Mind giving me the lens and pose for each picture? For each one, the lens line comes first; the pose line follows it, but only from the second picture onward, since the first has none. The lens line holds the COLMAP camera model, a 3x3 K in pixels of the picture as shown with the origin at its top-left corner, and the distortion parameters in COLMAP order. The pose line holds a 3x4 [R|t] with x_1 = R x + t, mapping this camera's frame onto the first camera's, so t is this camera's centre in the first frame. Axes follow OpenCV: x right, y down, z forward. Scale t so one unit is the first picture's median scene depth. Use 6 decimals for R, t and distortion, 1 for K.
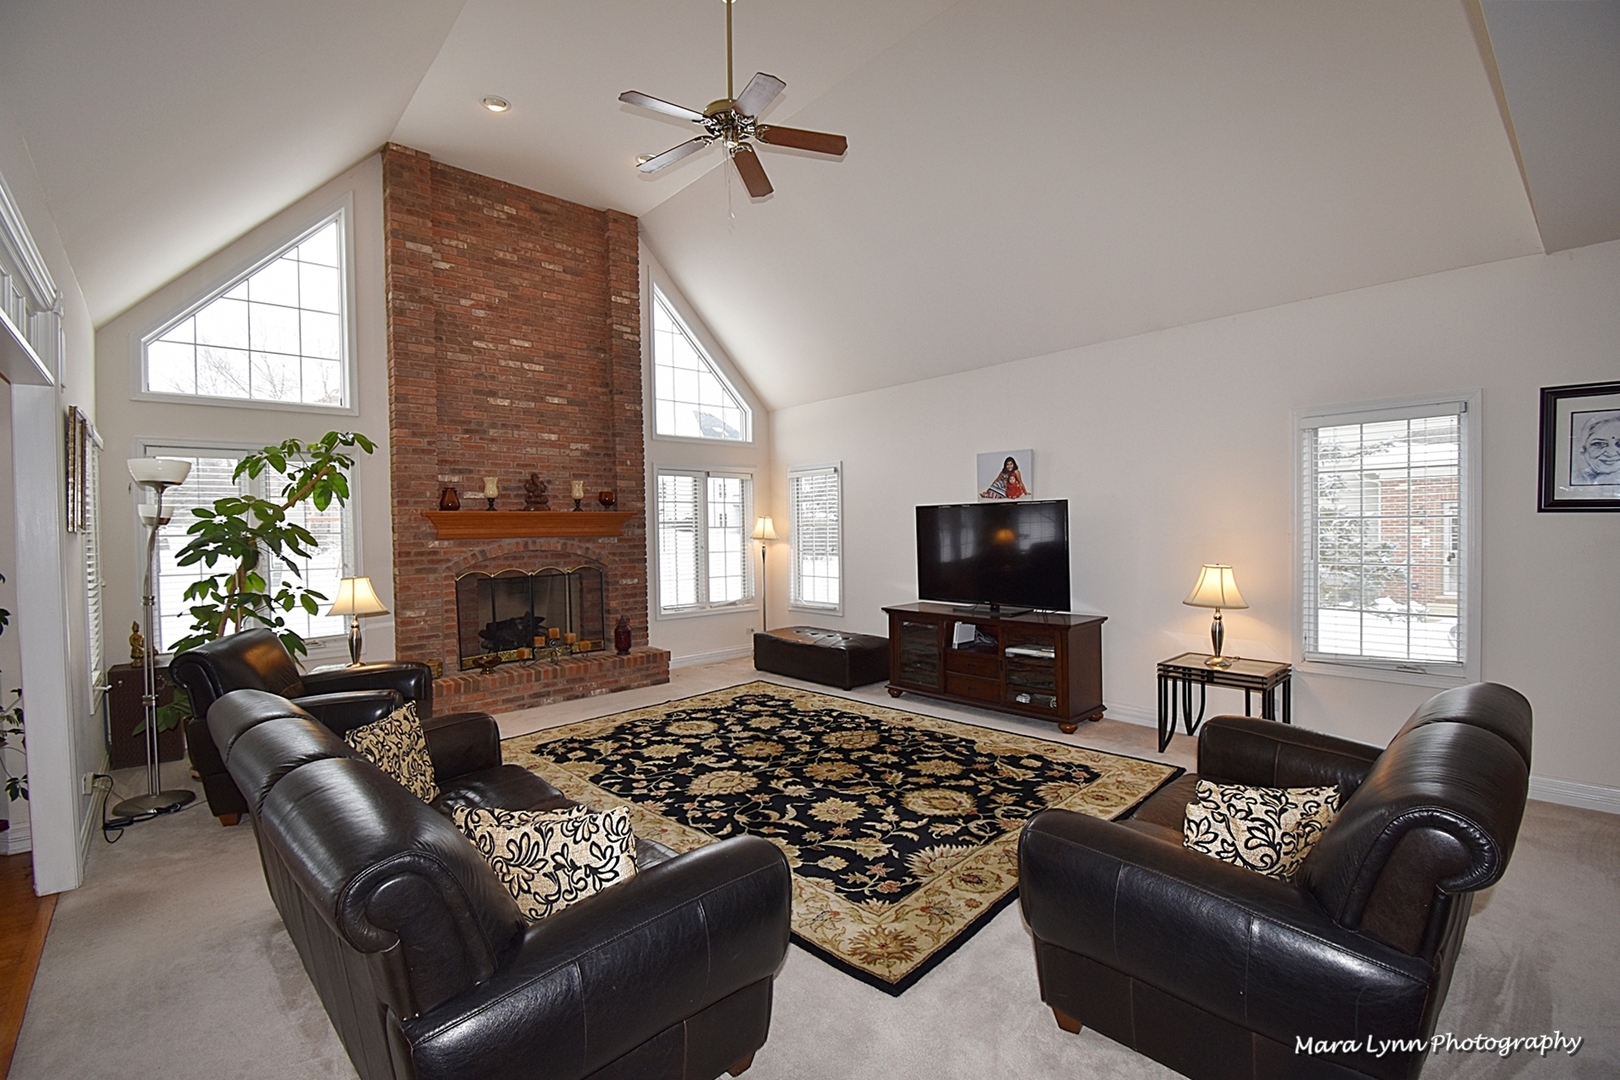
lens RADIAL K [[717.8, 0, 826.4], [0, 717.8, 540.4], [0, 0, 1]] dist [-0.008160, -0.007367]
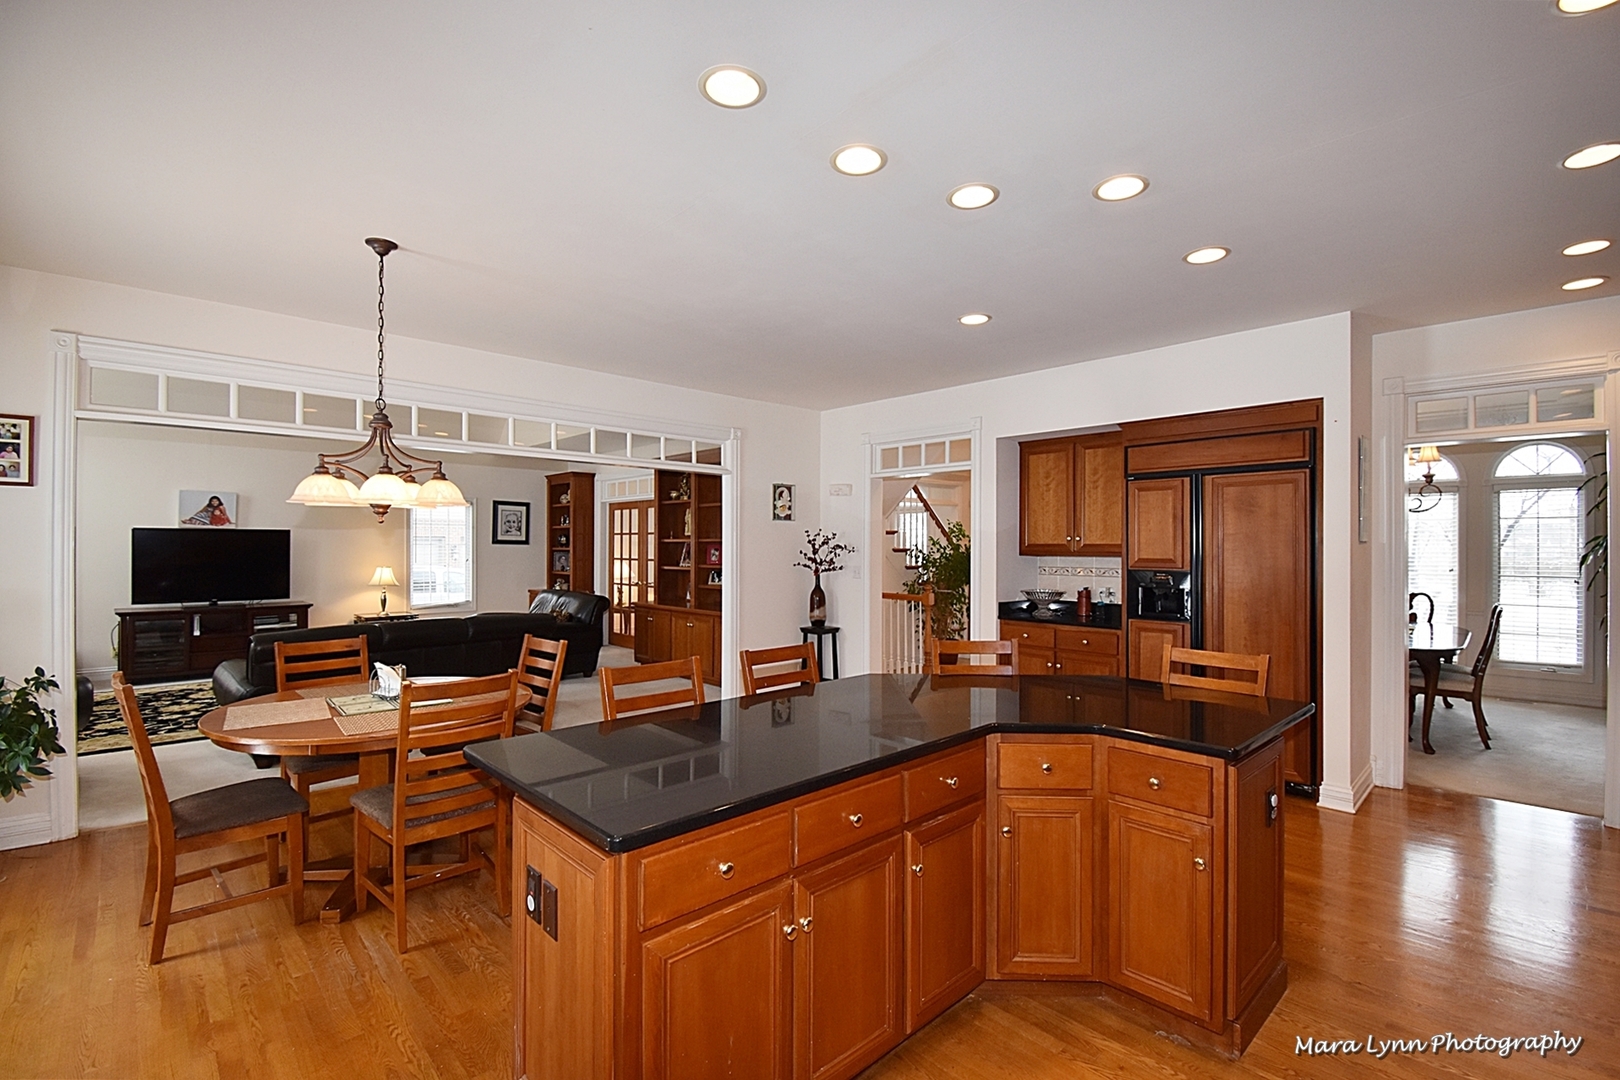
lens RADIAL K [[717.8, 0, 803.9], [0, 717.8, 553.2], [0, 0, 1]] dist [-0.008160, -0.007367]
pose [[-0.007507, 0.010054, 0.999921, -1.532028], [0.017121, 0.999804, -0.009925, 0.037994], [-0.999825, 0.017045, -0.007678, -0.175607]]
